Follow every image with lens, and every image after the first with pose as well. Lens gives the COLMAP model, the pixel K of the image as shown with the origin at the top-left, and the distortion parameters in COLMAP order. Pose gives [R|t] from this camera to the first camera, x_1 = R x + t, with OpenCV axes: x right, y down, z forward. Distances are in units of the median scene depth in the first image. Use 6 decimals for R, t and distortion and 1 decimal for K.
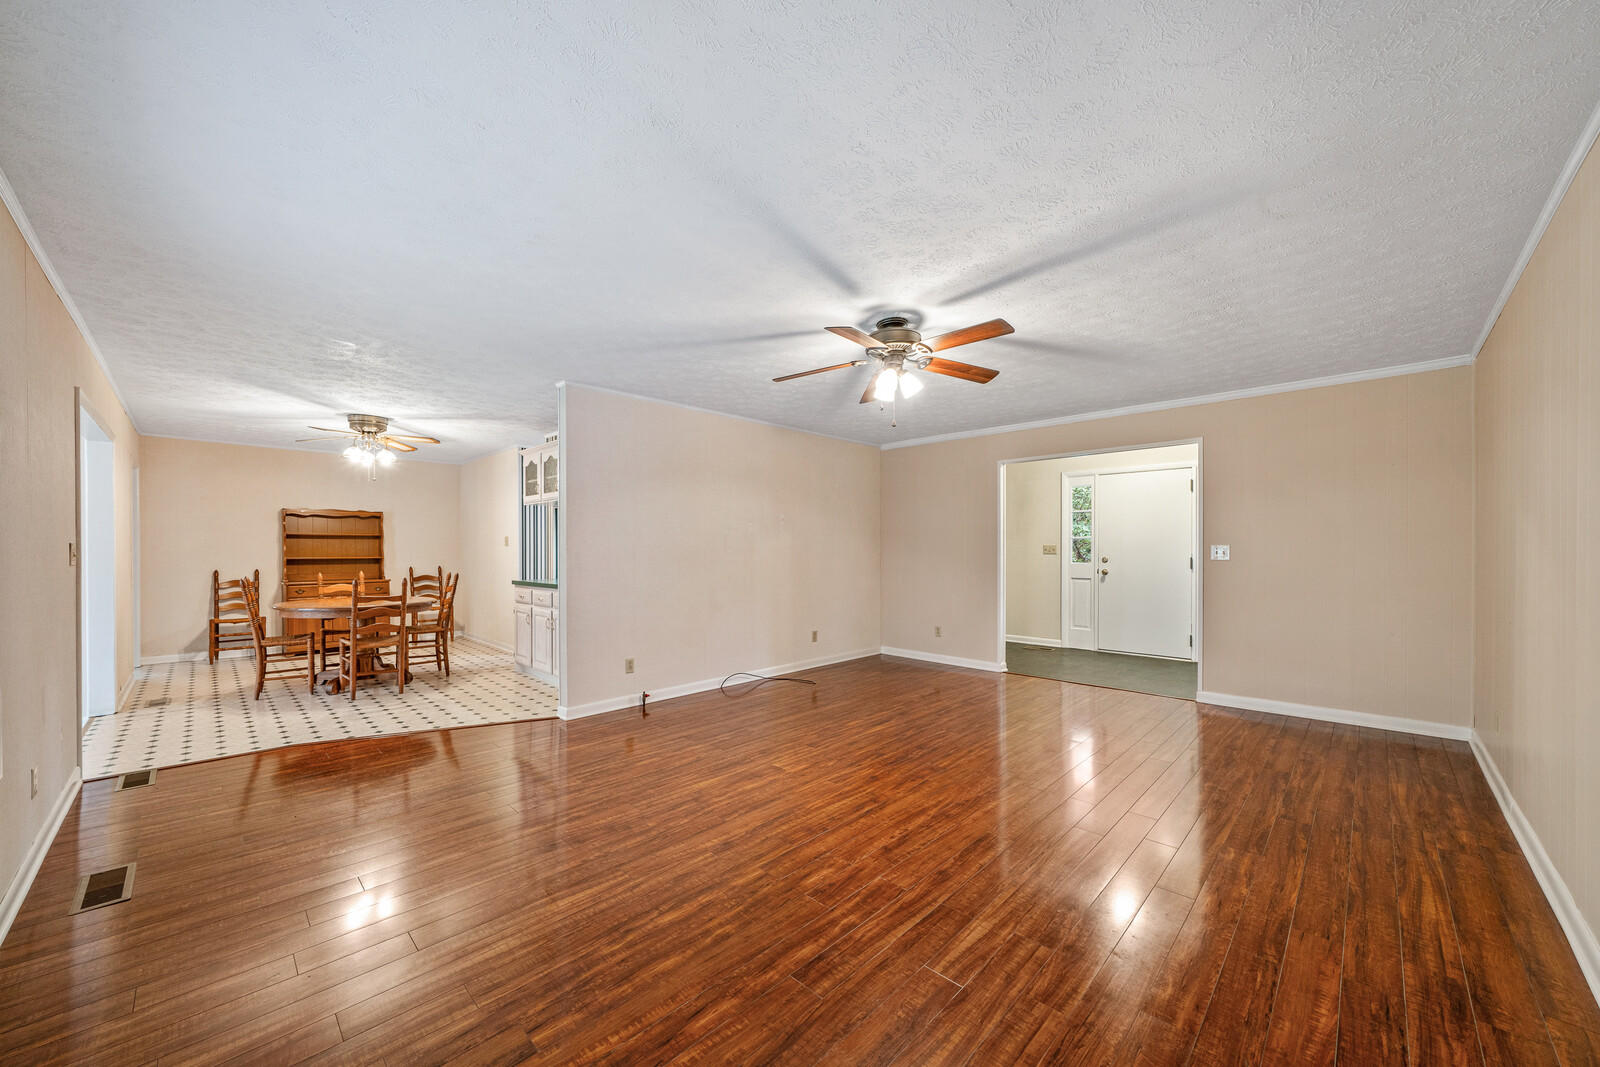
lens RADIAL K [[588.2, 0, 792.2], [0, 588.2, 544.2], [0, 0, 1]] dist [-0.003765, -0.000154]
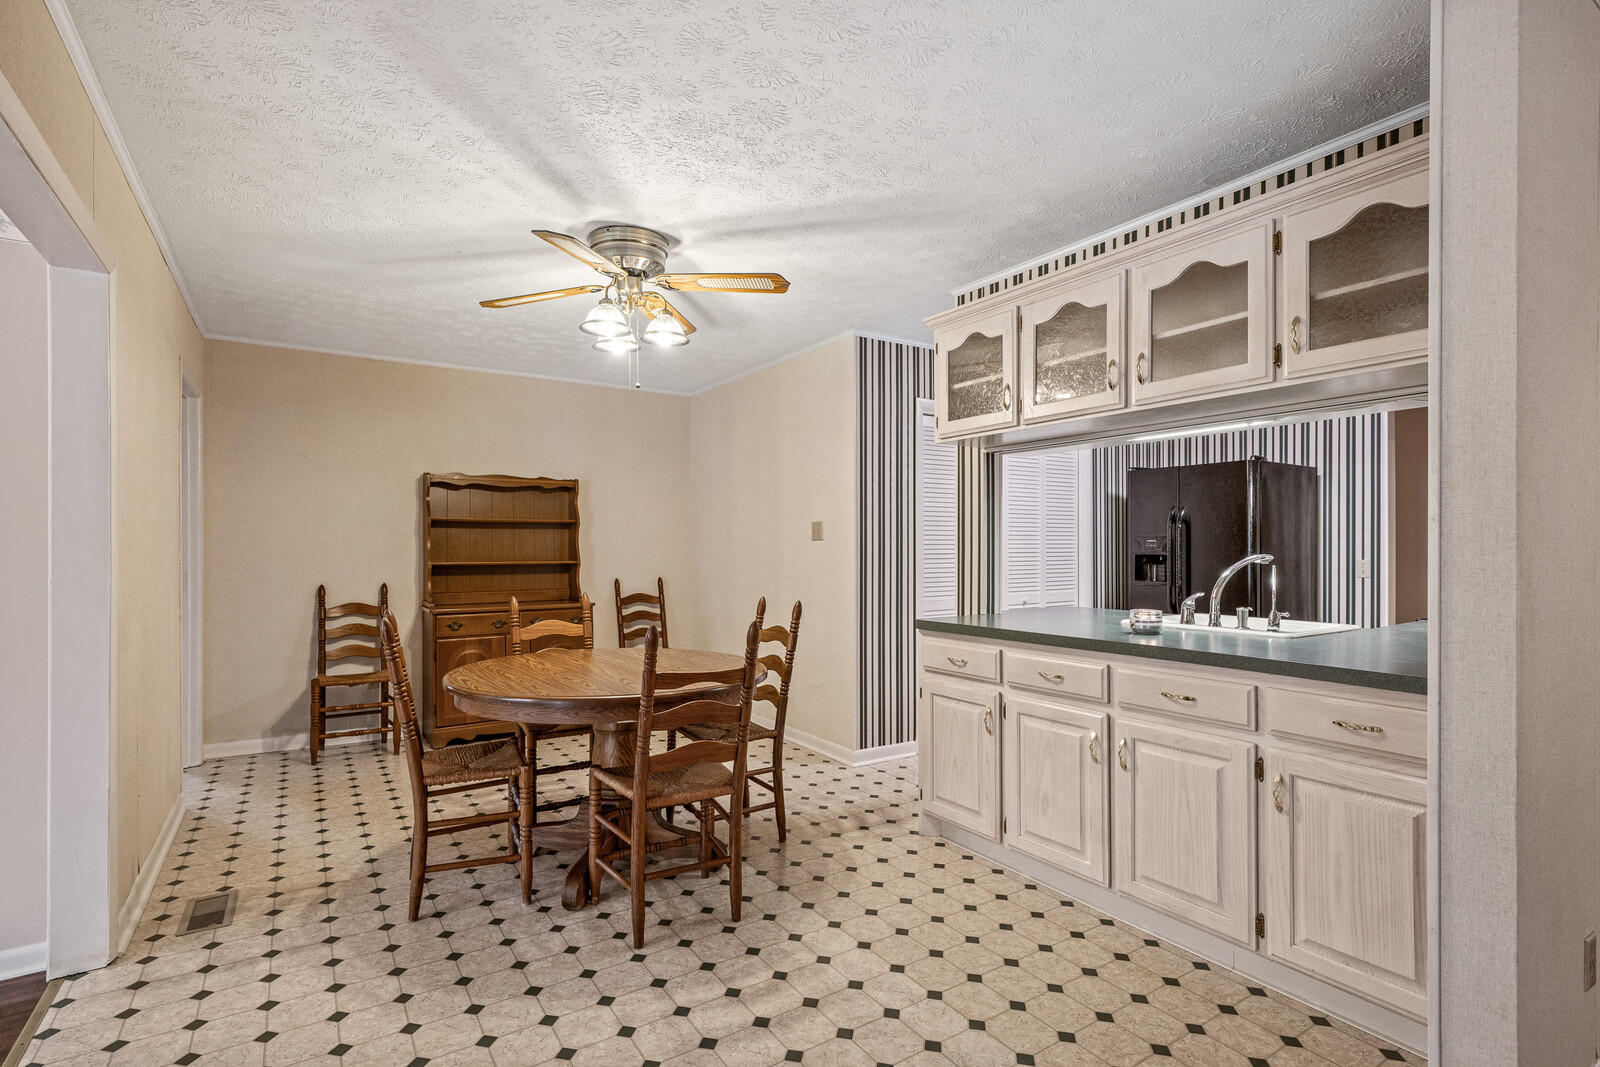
lens RADIAL K [[769.1, 0, 798.4], [0, 769.1, 541.3], [0, 0, 1]] dist [0.008143, -0.000747]
pose [[0.977141, -0.001073, -0.212589, -0.433090], [0.000647, 0.999998, -0.002077, 0.006090], [0.212590, 0.001892, 0.977140, 0.429063]]
